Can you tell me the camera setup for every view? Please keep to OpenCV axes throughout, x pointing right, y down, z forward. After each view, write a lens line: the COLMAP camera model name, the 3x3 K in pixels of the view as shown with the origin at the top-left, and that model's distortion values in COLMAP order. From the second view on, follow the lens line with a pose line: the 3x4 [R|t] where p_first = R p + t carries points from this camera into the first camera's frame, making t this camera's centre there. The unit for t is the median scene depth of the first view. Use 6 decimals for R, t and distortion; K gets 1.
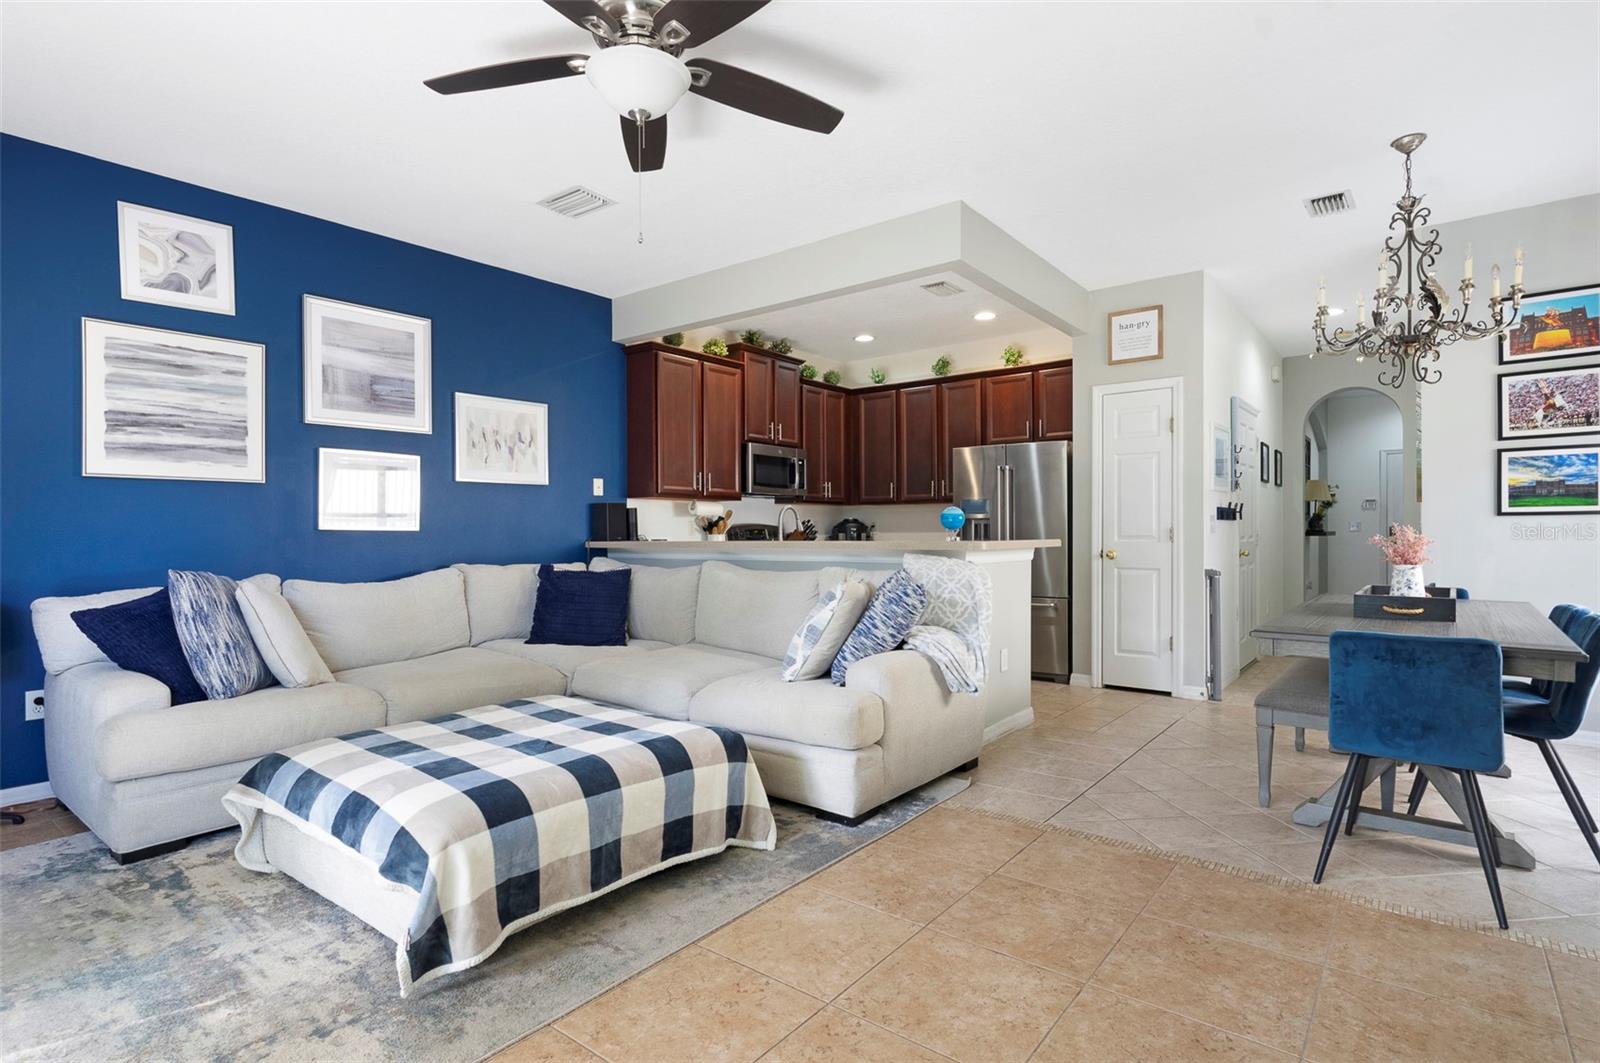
lens RADIAL K [[807.3, 0, 798.2], [0, 807.3, 543.5], [0, 0, 1]] dist [-0.002771, 0.000764]
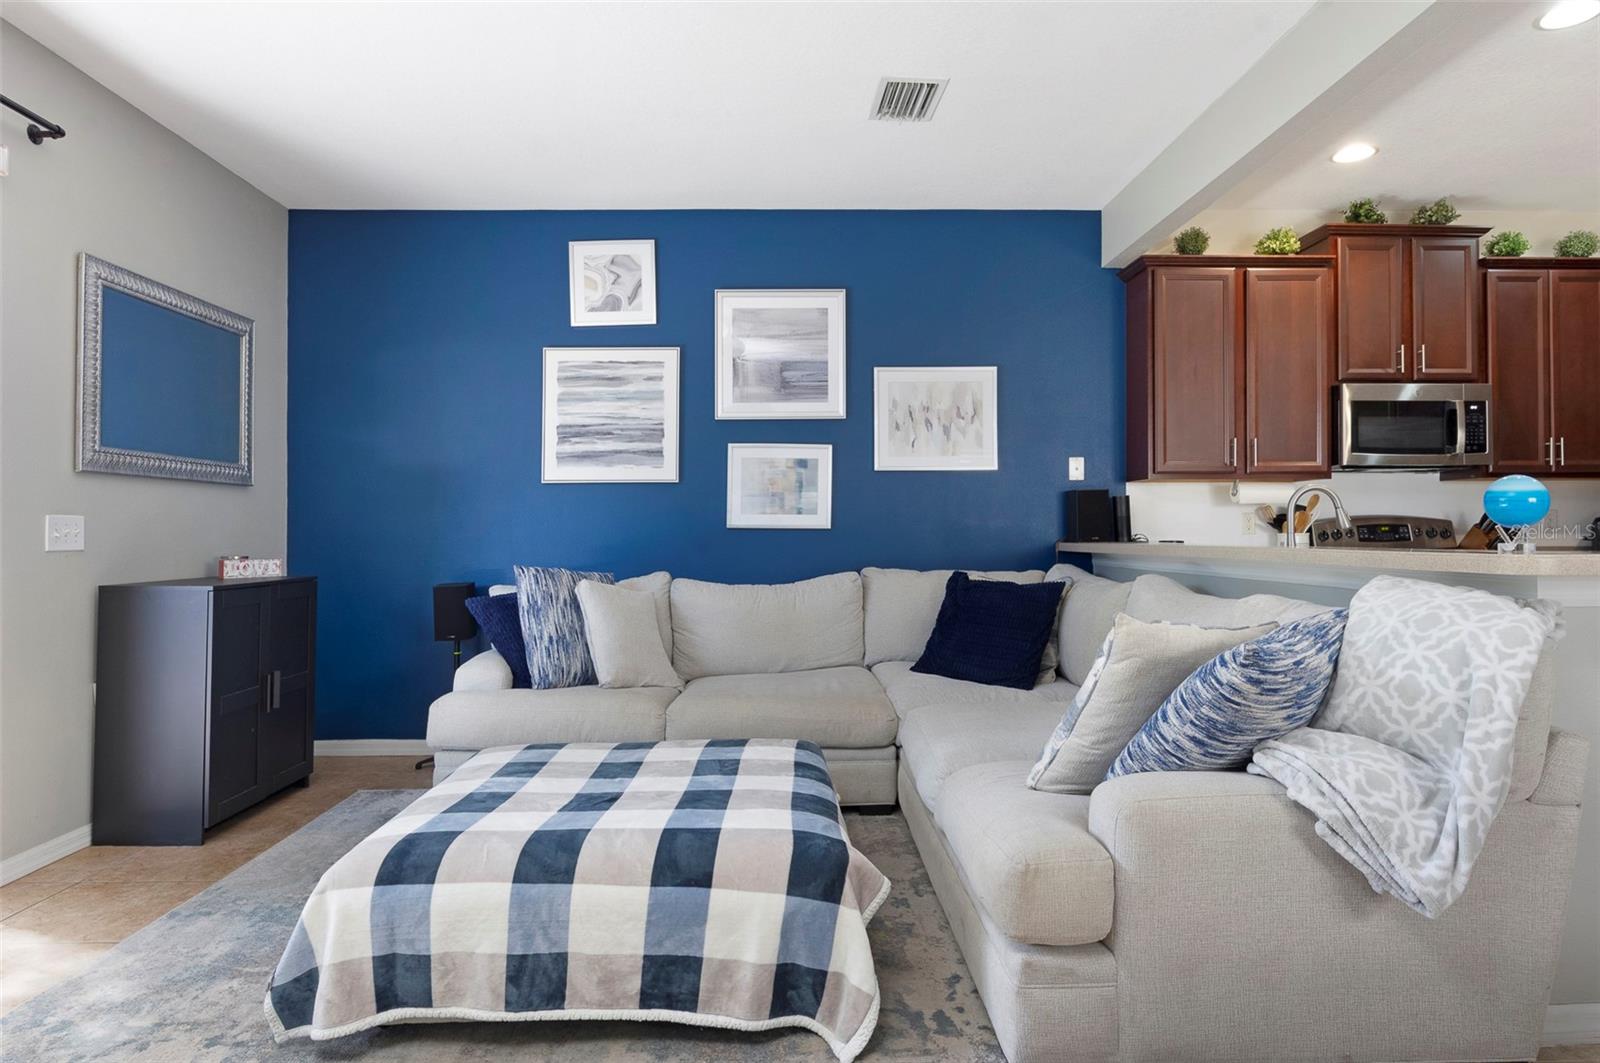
lens RADIAL K [[921.7, 0, 799.2], [0, 921.7, 527.2], [0, 0, 1]] dist [-0.003452, -0.000763]
pose [[0.640833, -0.001460, -0.767679, 0.329348], [-0.009252, 0.999911, -0.009625, -0.008350], [0.767625, 0.013270, 0.640762, 0.369441]]
